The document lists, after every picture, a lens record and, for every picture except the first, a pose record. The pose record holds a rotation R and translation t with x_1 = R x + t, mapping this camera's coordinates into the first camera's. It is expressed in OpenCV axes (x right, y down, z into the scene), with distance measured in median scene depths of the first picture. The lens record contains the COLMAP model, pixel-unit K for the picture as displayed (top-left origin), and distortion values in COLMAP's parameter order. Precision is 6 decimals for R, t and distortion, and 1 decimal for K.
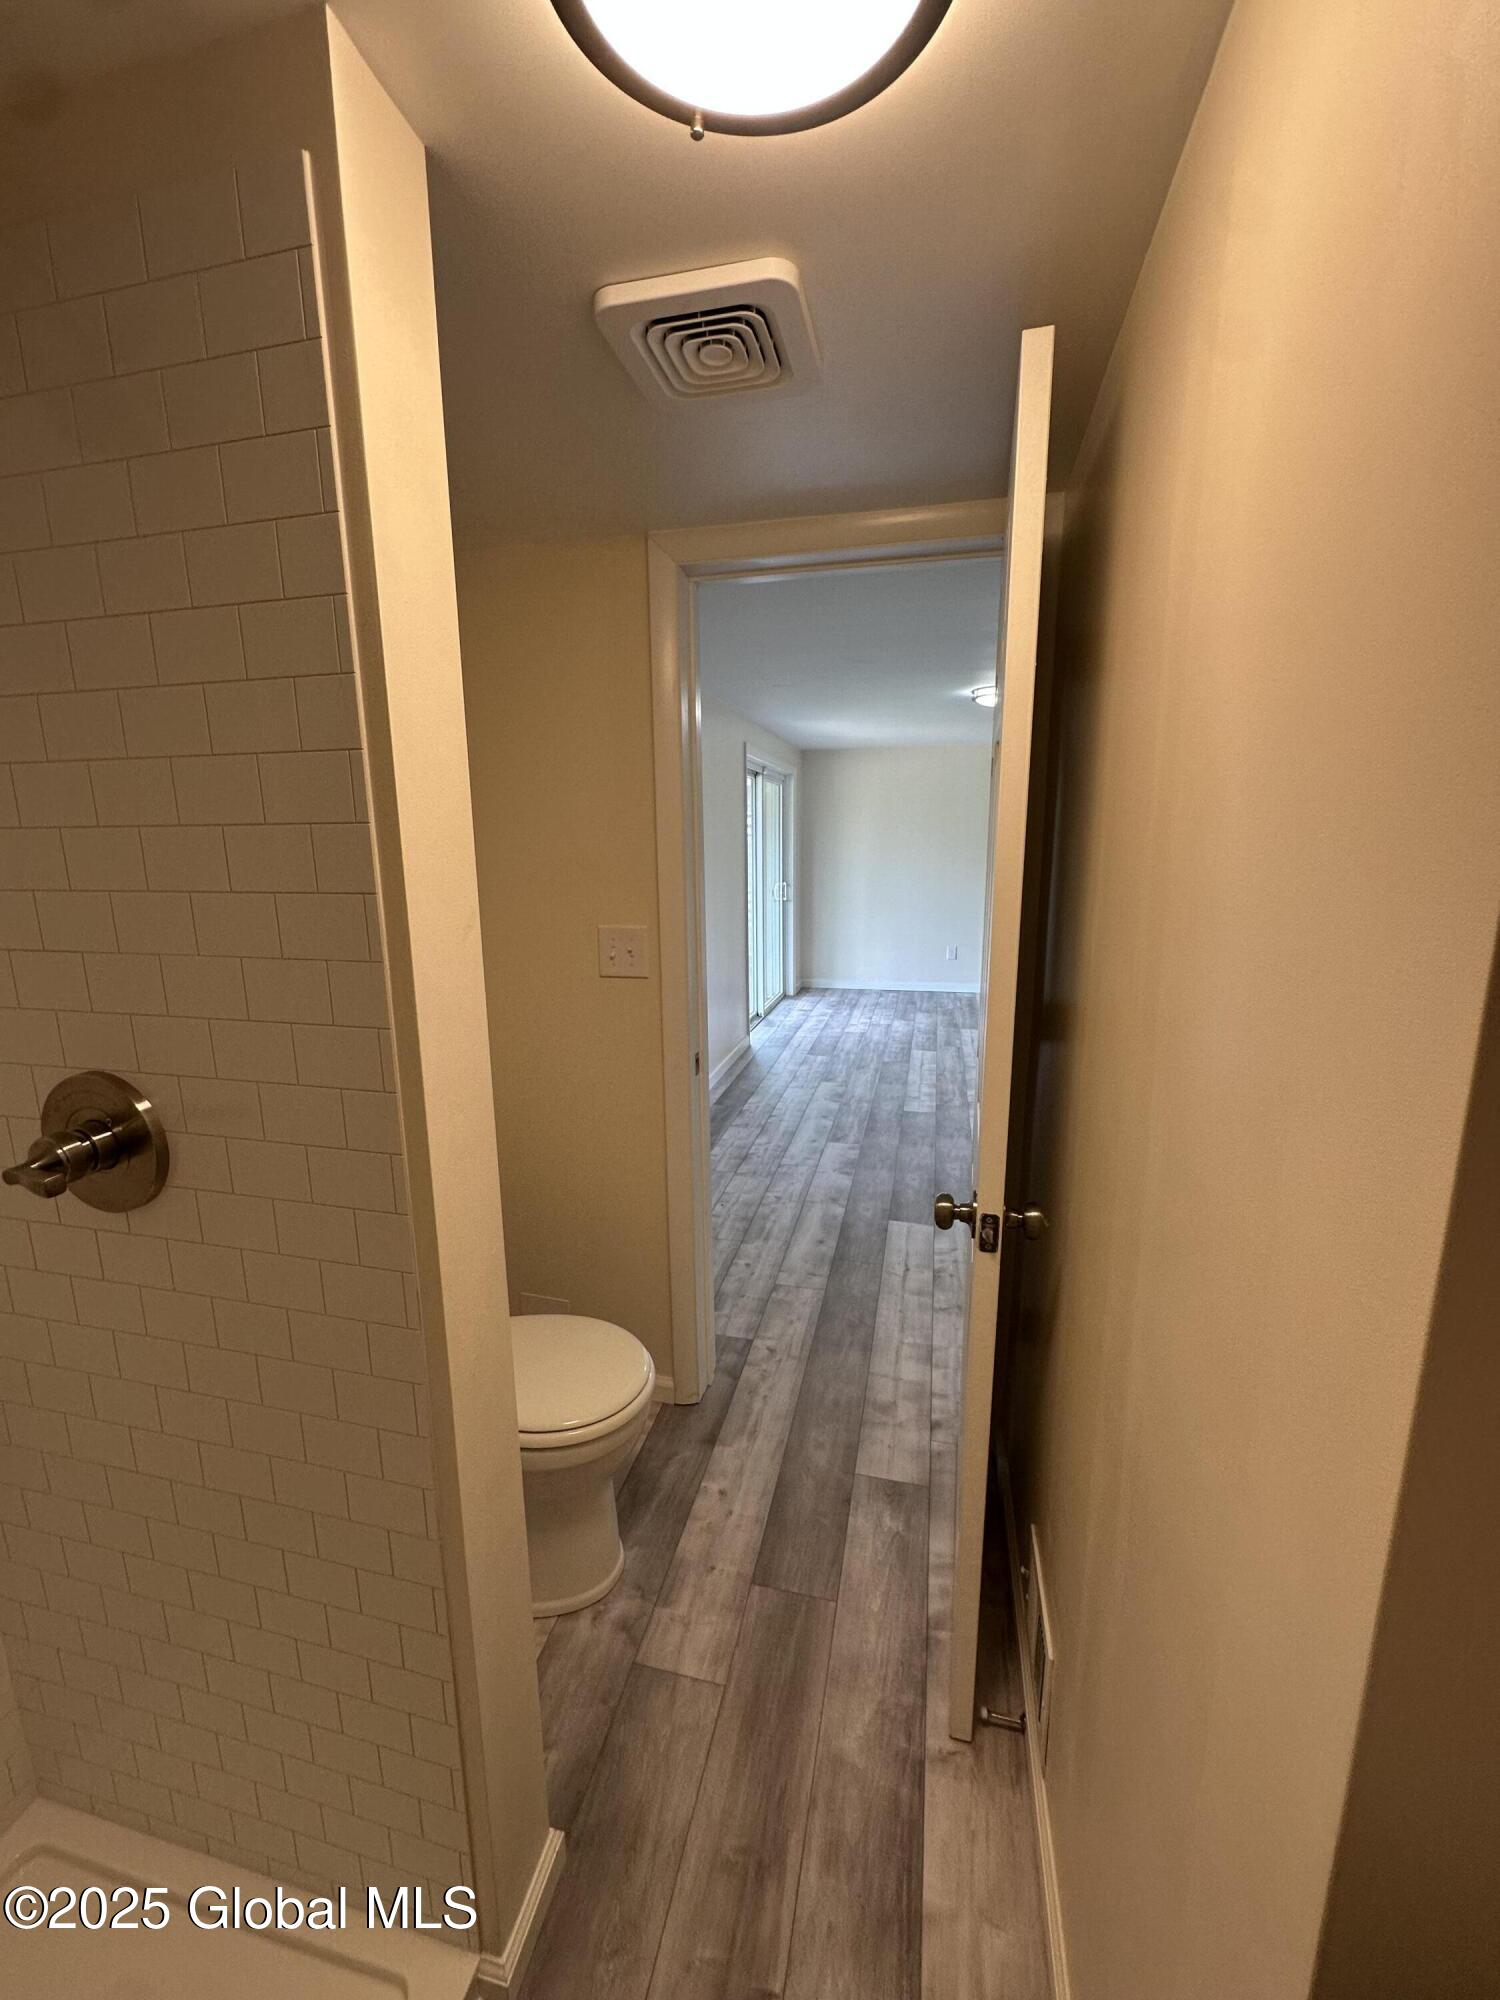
lens RADIAL K [[798.7, 0, 738.5], [0, 798.7, 1003.2], [0, 0, 1]] dist [0.012692, 0.000061]
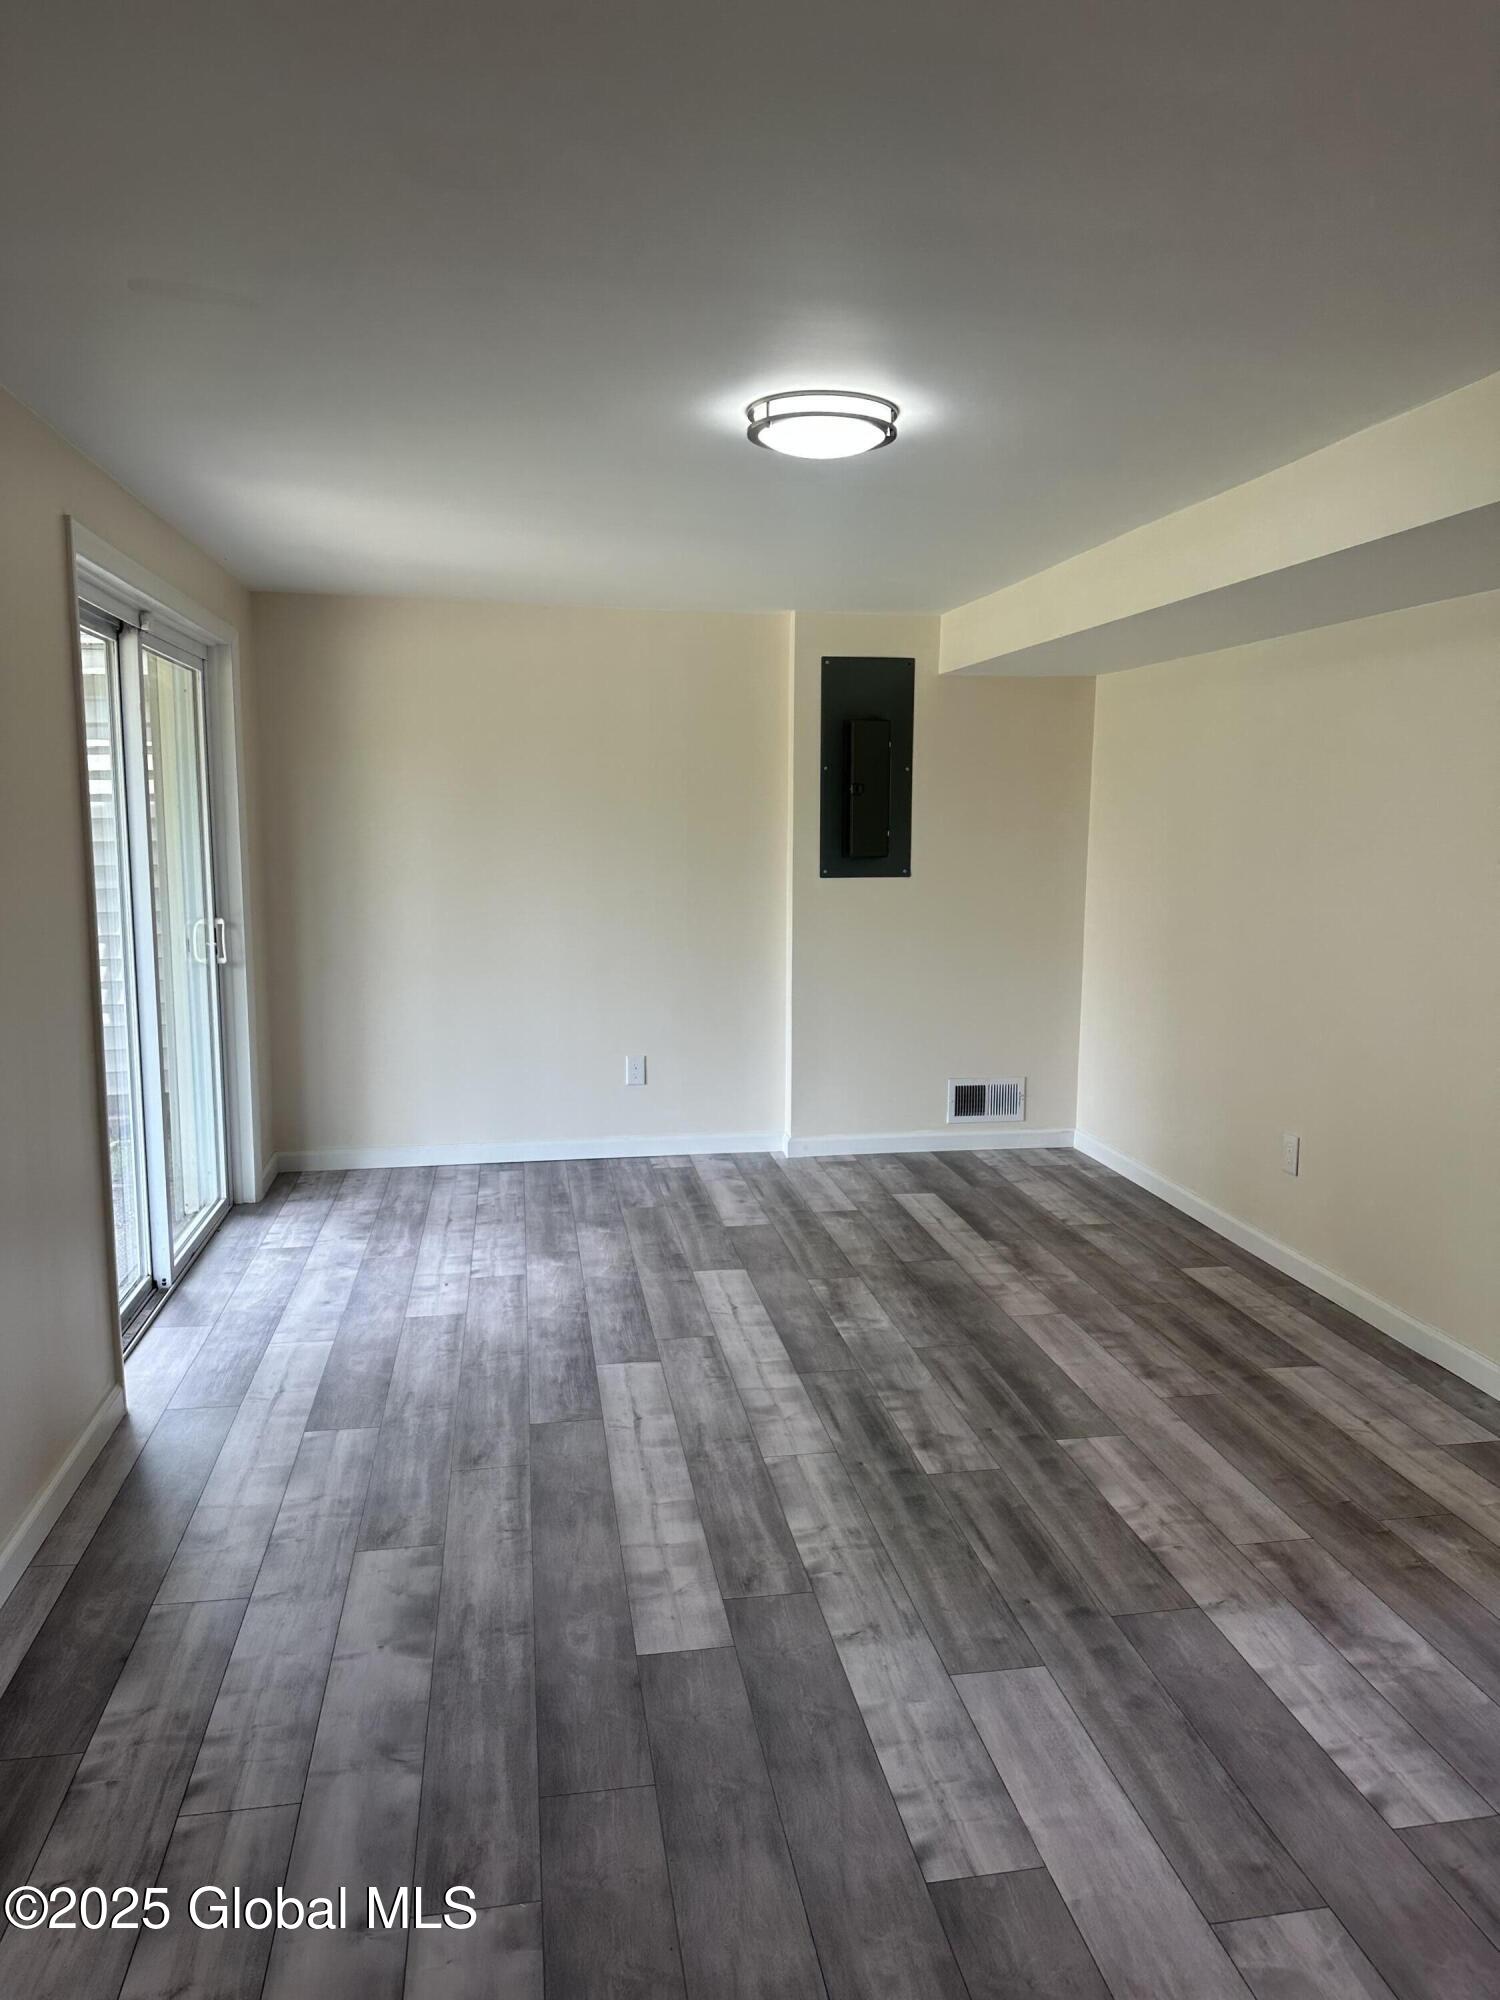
lens RADIAL K [[1419.4, 0, 764.7], [0, 1419.4, 974.7], [0, 0, 1]] dist [0.038073, -0.034605]
pose [[0.914918, -0.035906, 0.402040, 0.026571], [0.070282, 0.994992, -0.071077, -0.073377], [-0.397475, 0.093286, 0.912859, 0.346470]]
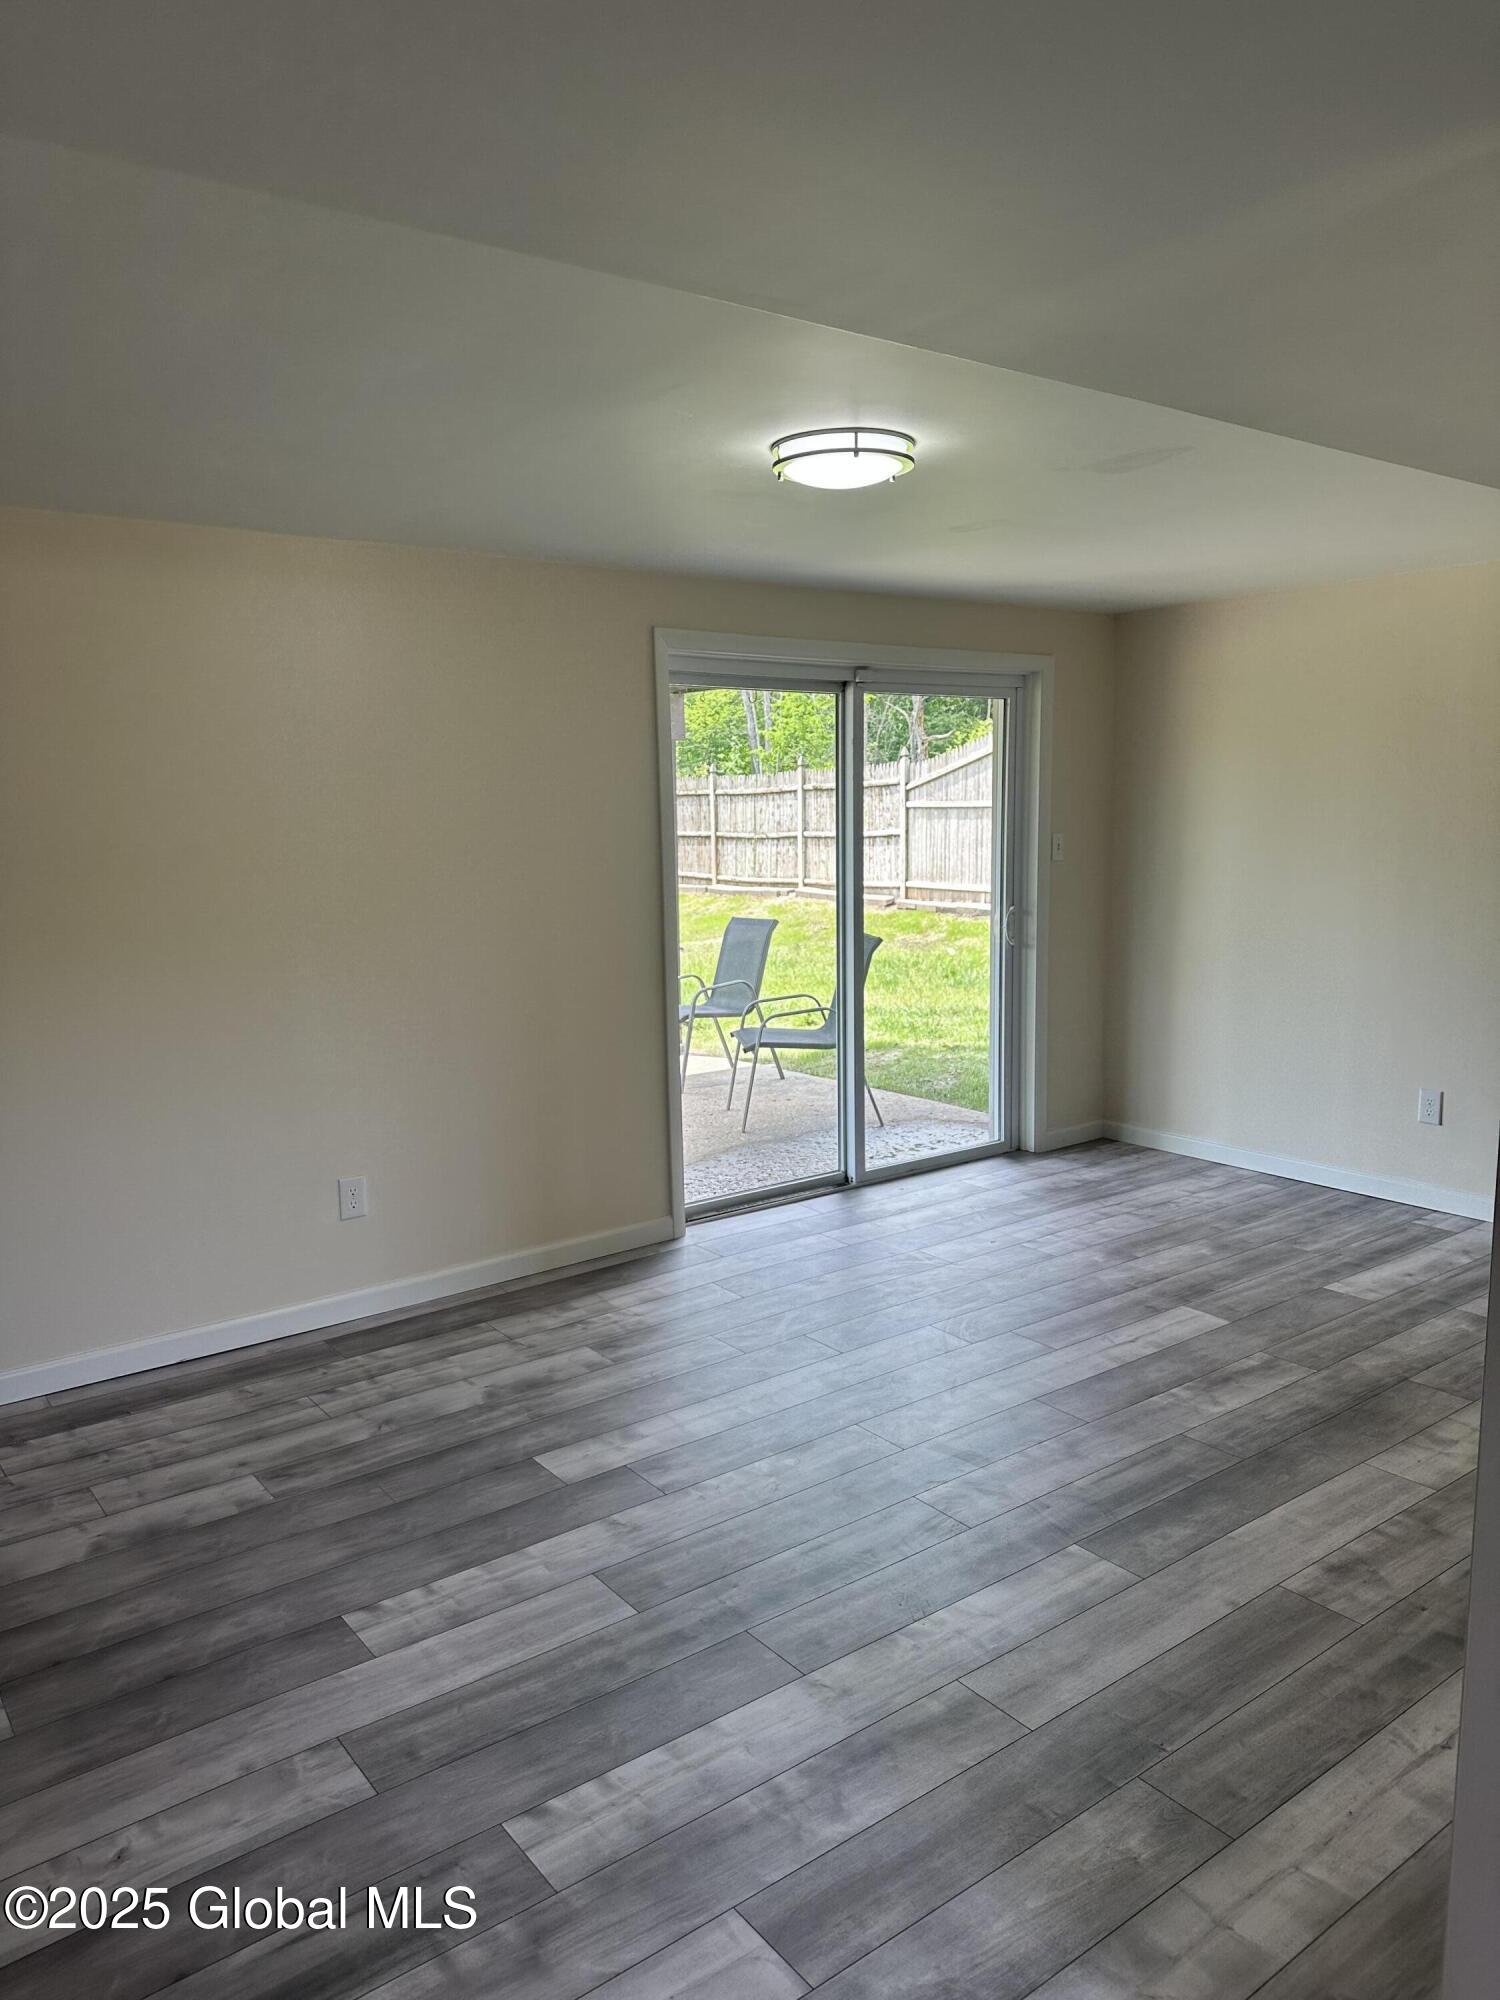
lens RADIAL K [[1419.4, 0, 748.9], [0, 1419.4, 1010.9], [0, 0, 1]] dist [0.038073, -0.034605]
pose [[0.777840, 0.092984, -0.621545, 0.597112], [-0.121764, 0.992551, -0.003896, -0.090679], [0.616554, 0.078712, 0.783368, 0.365869]]
